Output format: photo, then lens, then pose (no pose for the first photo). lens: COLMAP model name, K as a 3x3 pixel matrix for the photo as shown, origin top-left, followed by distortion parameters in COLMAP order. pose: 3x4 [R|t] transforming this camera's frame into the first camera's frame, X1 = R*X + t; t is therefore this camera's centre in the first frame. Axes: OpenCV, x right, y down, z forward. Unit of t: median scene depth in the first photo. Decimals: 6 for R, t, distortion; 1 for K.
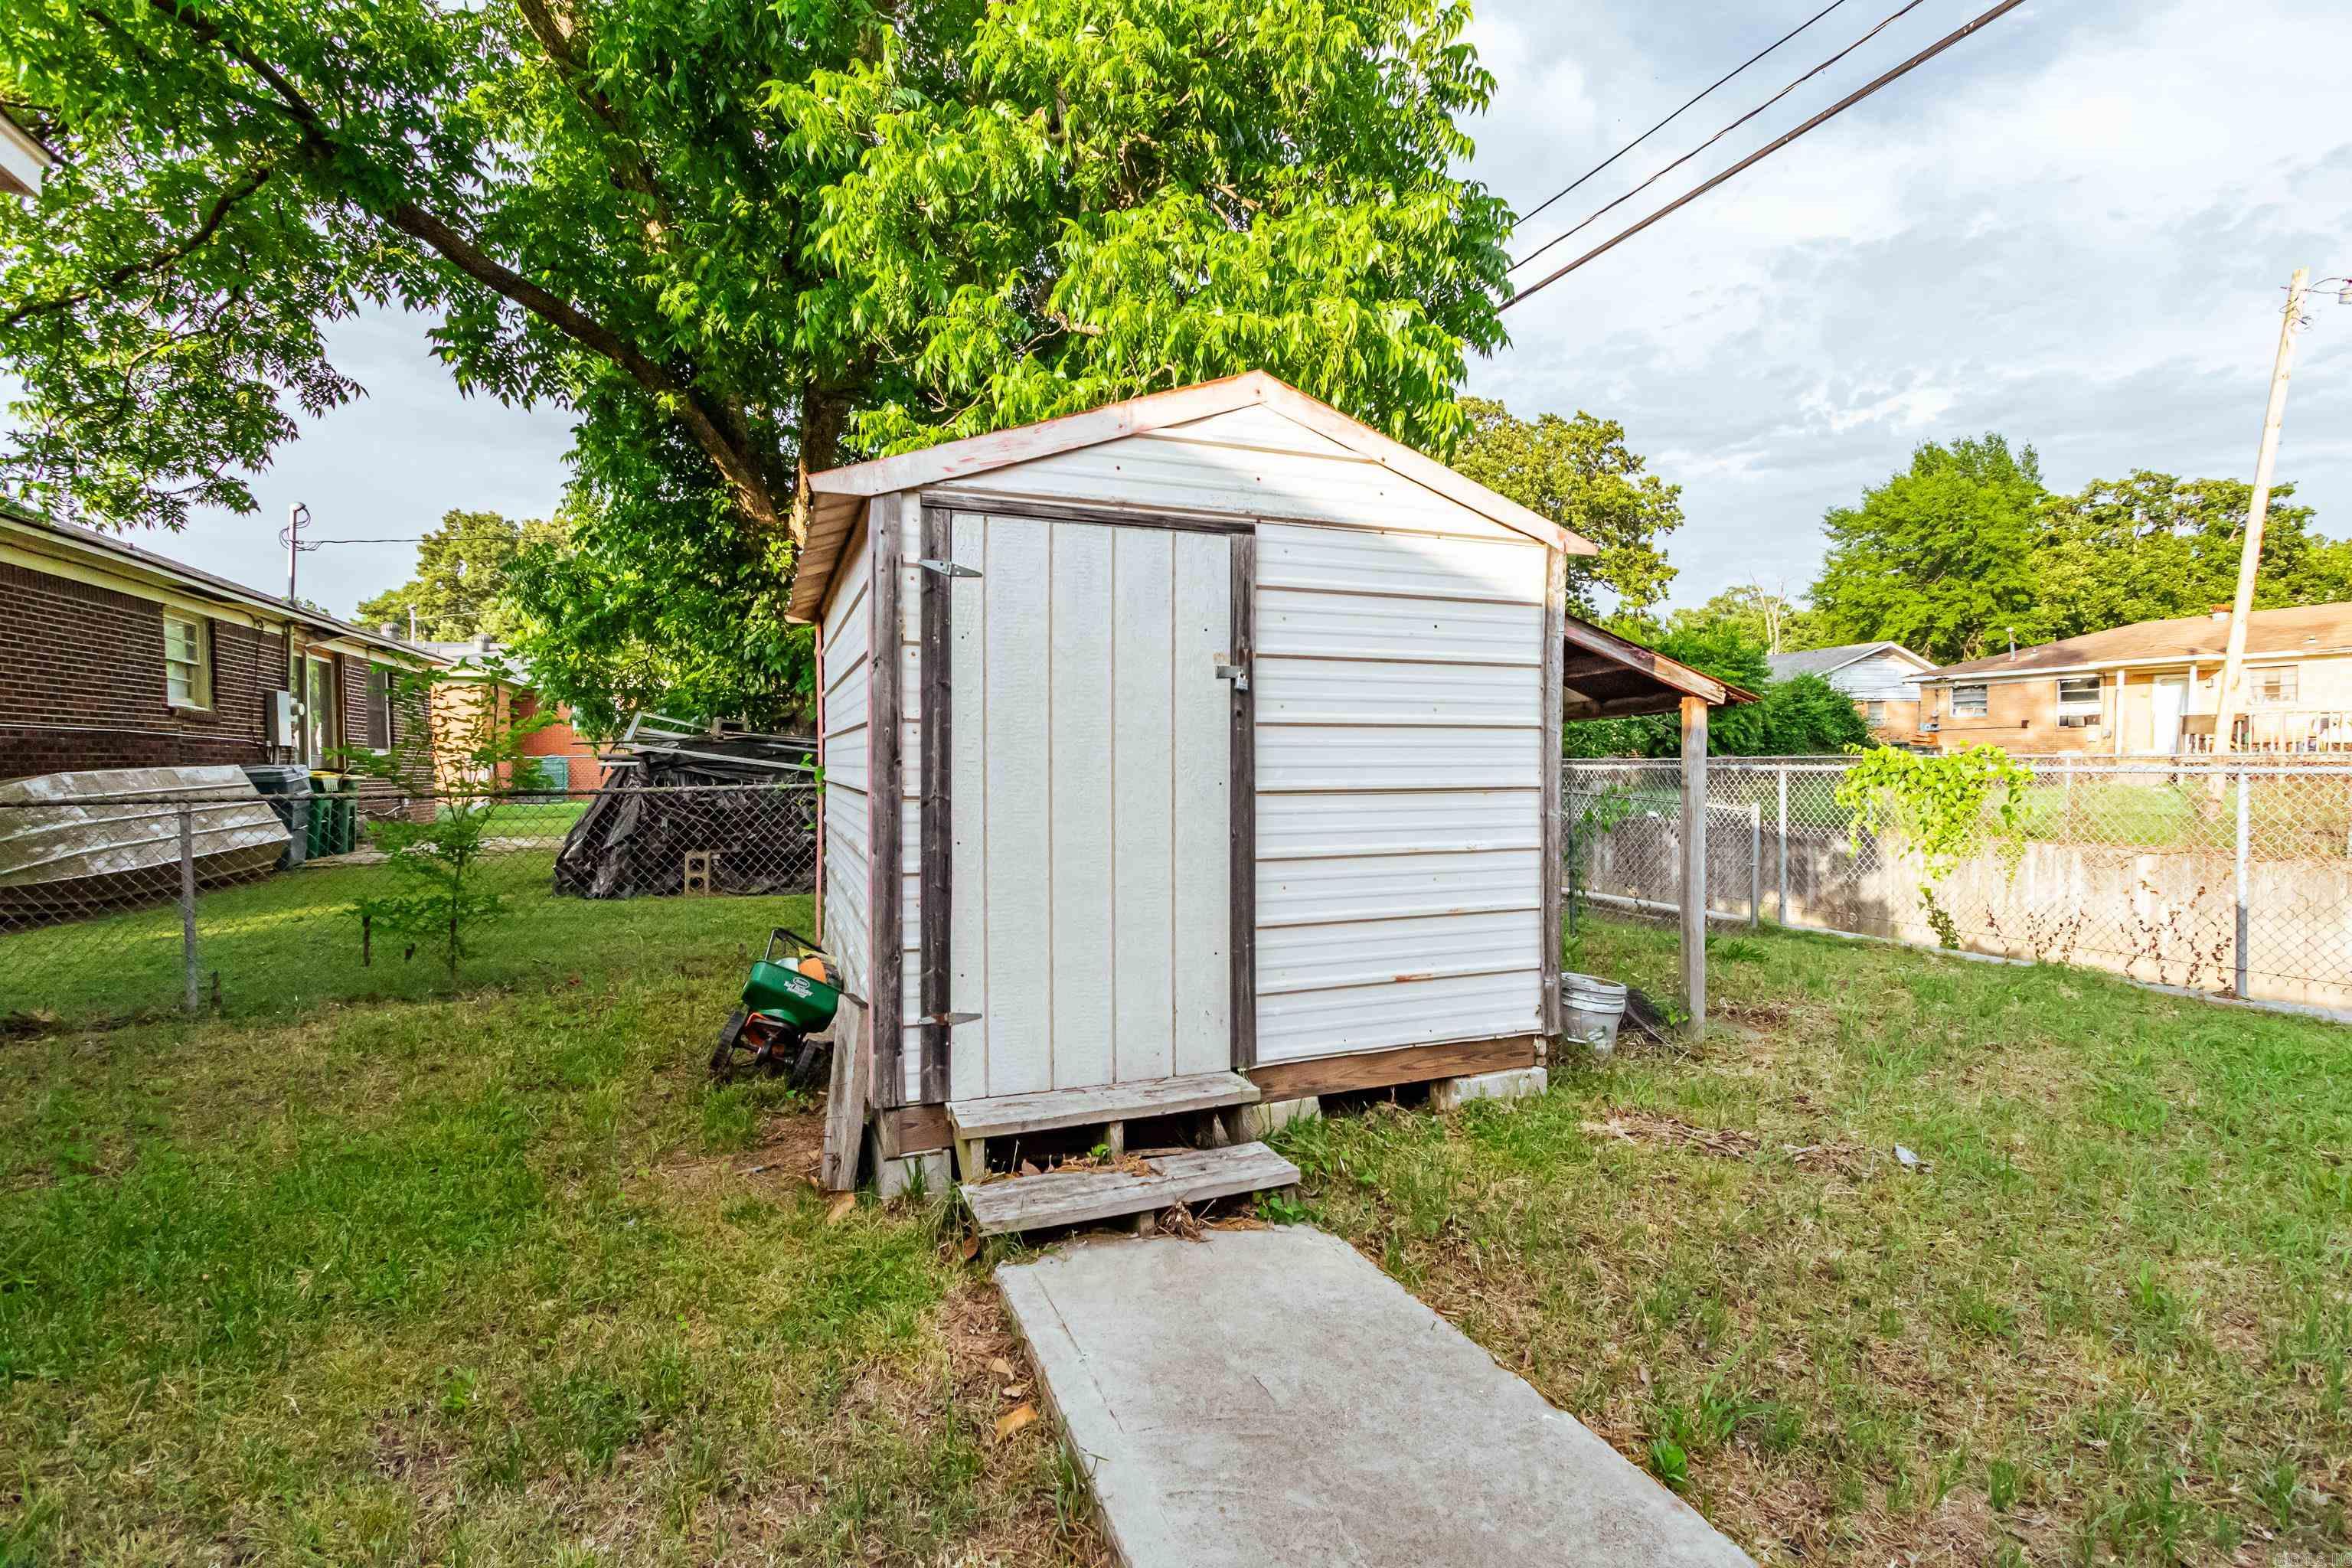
lens RADIAL K [[1068.4, 0, 1197.5], [0, 1068.4, 786.9], [0, 0, 1]] dist [0.007485, 0.000133]
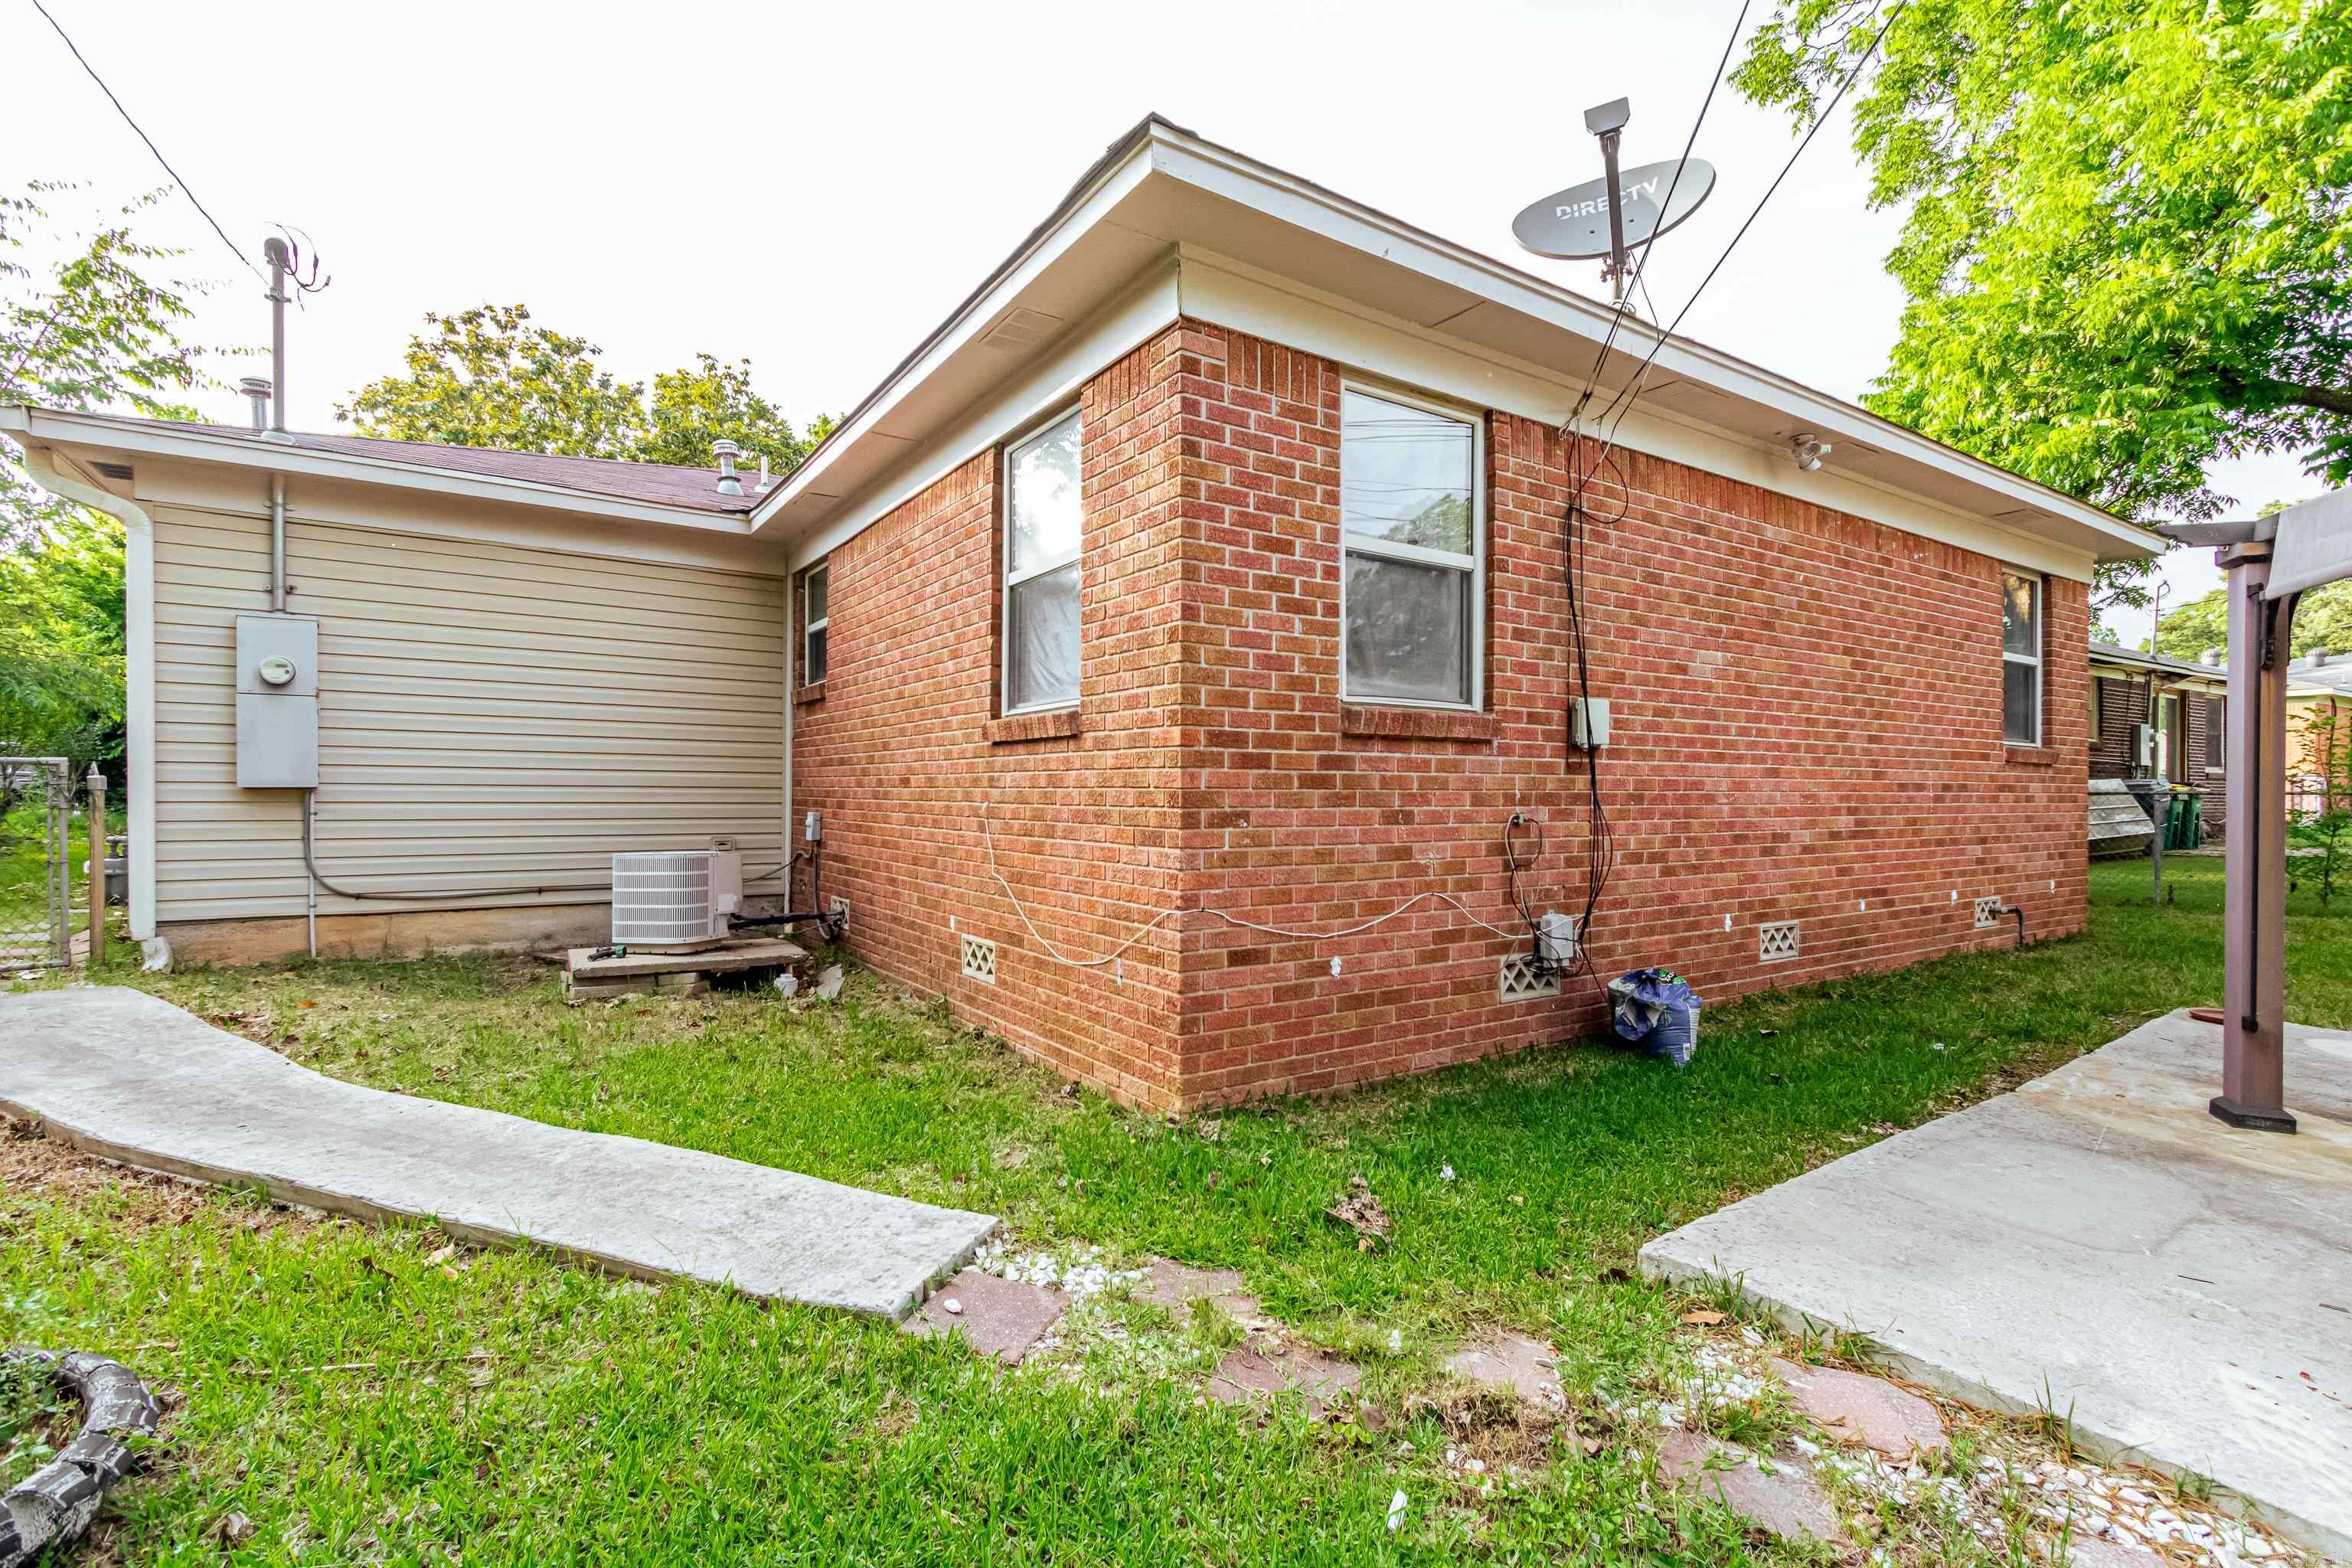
lens RADIAL K [[1068.4, 0, 1193.5], [0, 1068.4, 796.2], [0, 0, 1]] dist [0.007485, 0.000133]
pose [[0.186732, 0.015786, -0.982284, 0.259772], [-0.025648, 0.999608, 0.011189, 0.016671], [0.982076, 0.023104, 0.187064, -0.439527]]
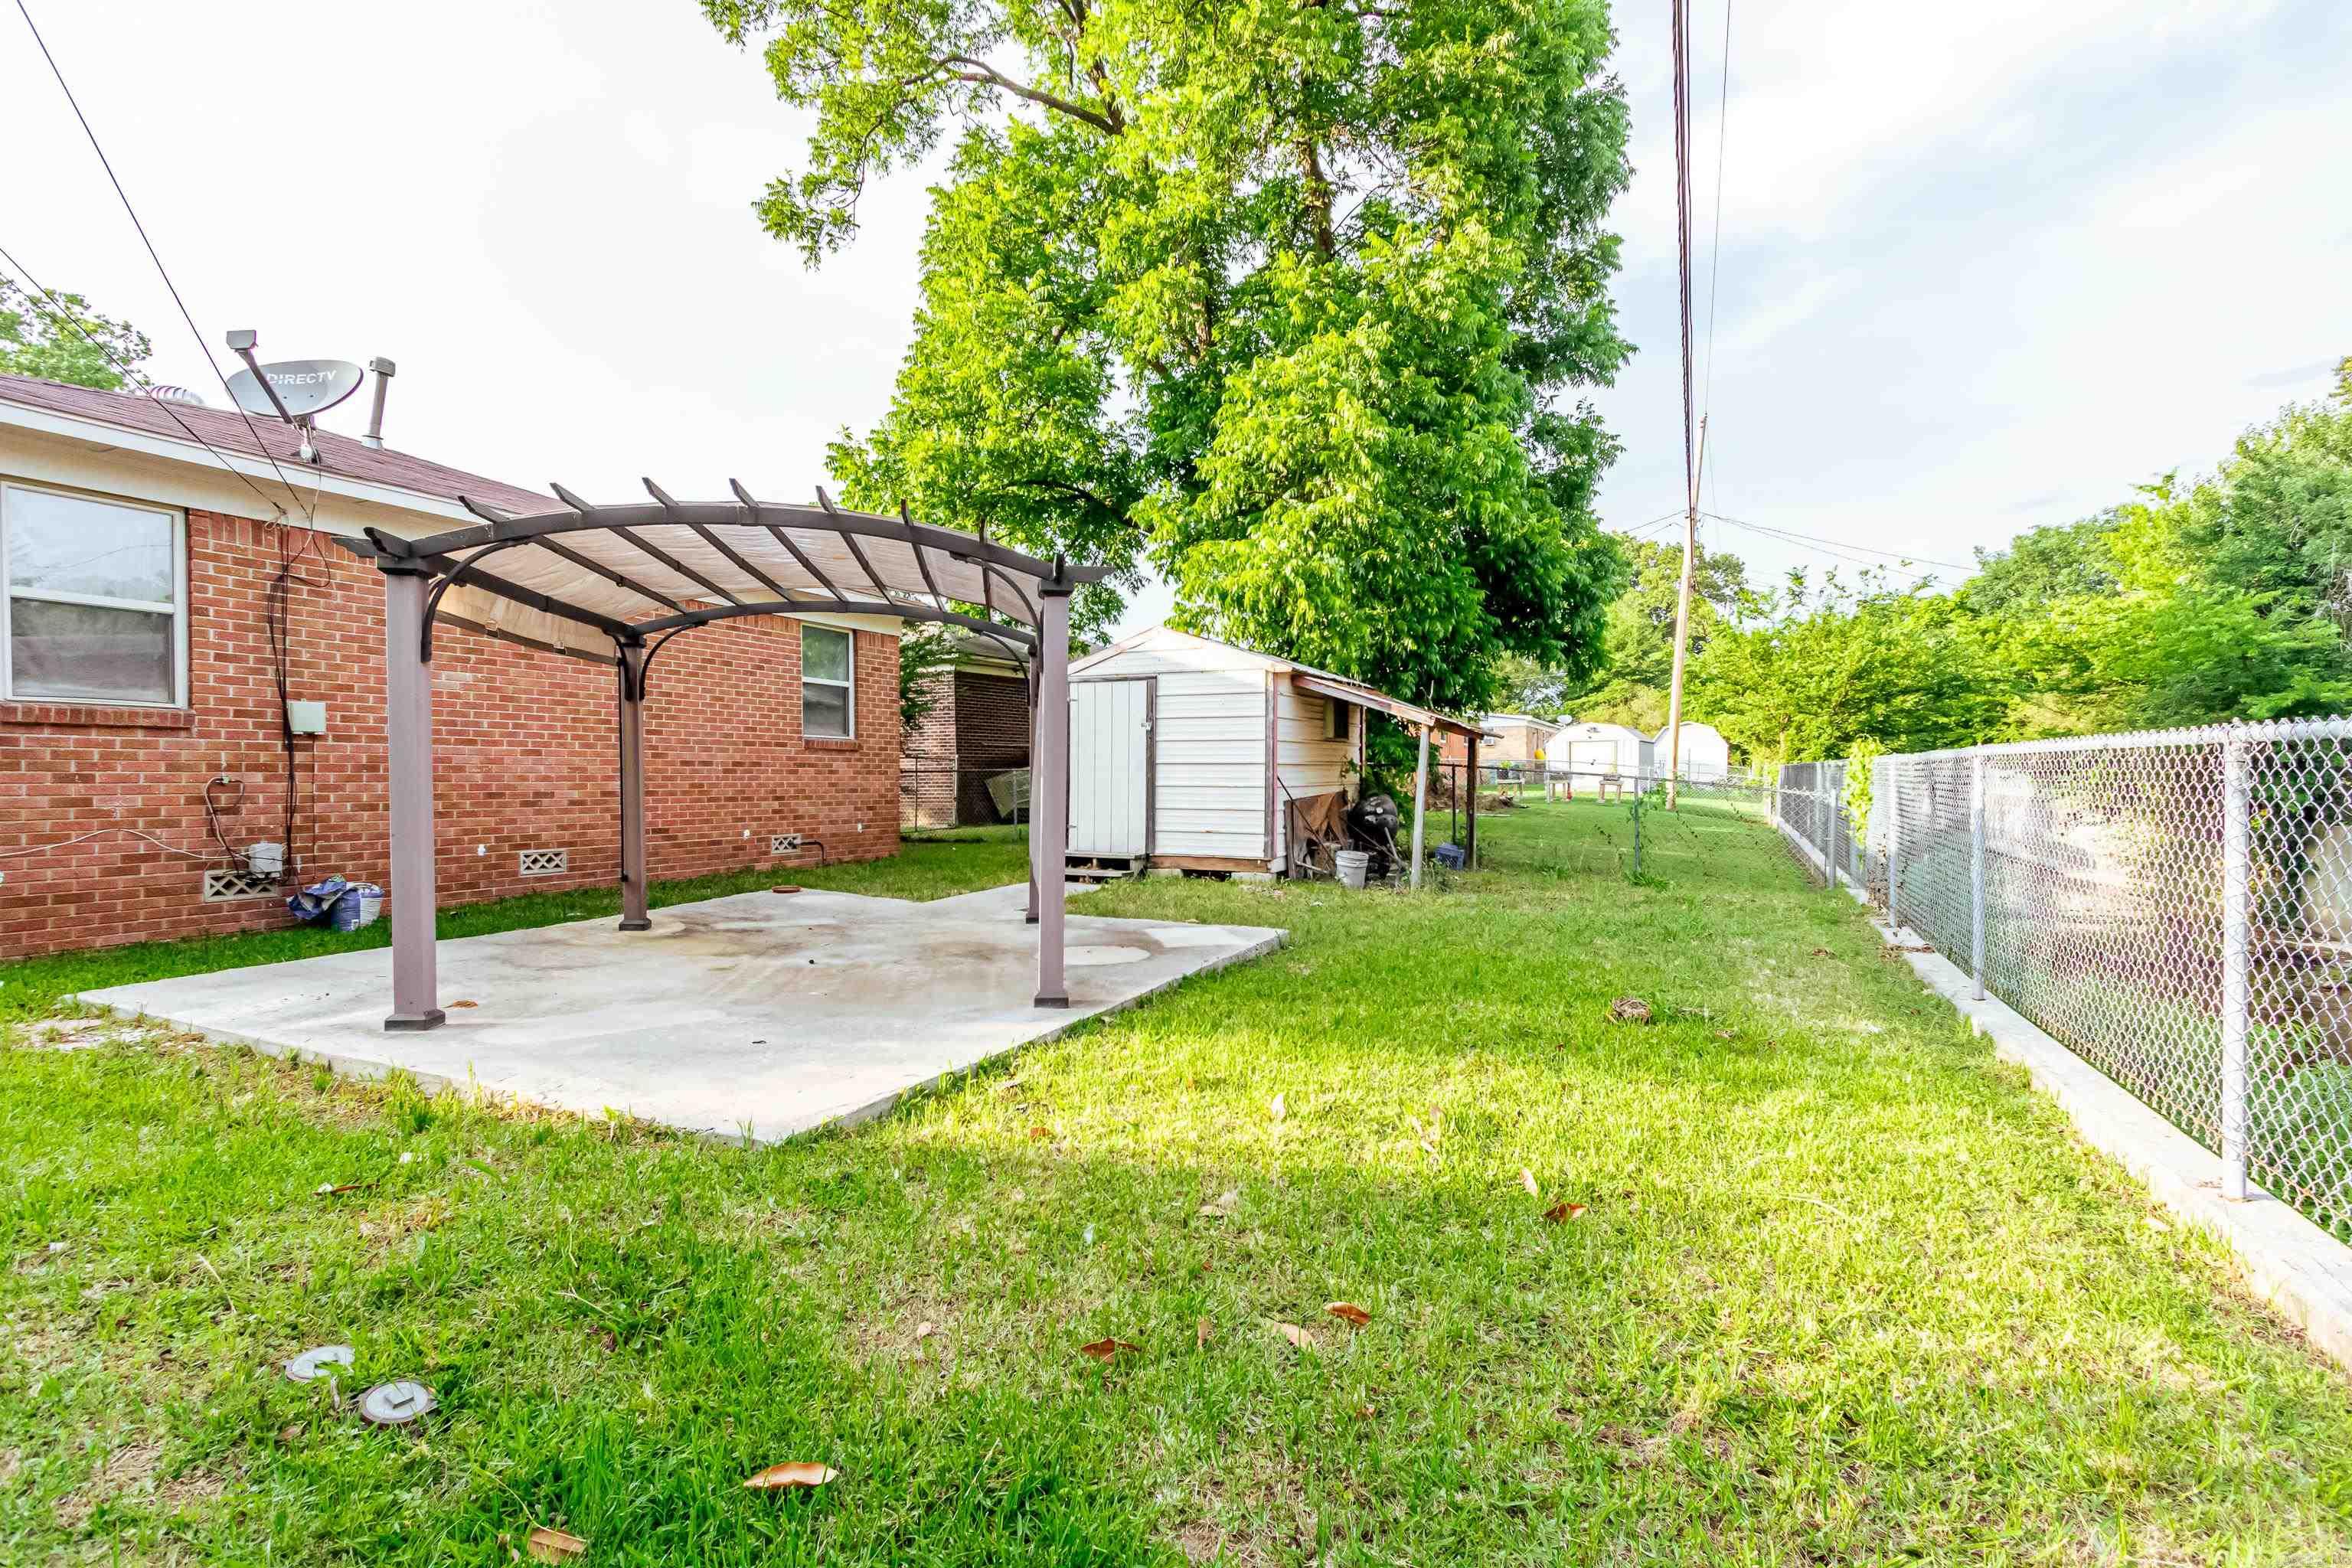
lens RADIAL K [[1068.4, 0, 1168.3], [0, 1068.4, 793.0], [0, 0, 1]] dist [0.007485, 0.000133]
pose [[0.669155, 0.020061, -0.742852, 0.642612], [-0.020871, 0.999749, 0.008198, 0.017413], [0.742829, 0.010018, 0.669406, -0.277908]]
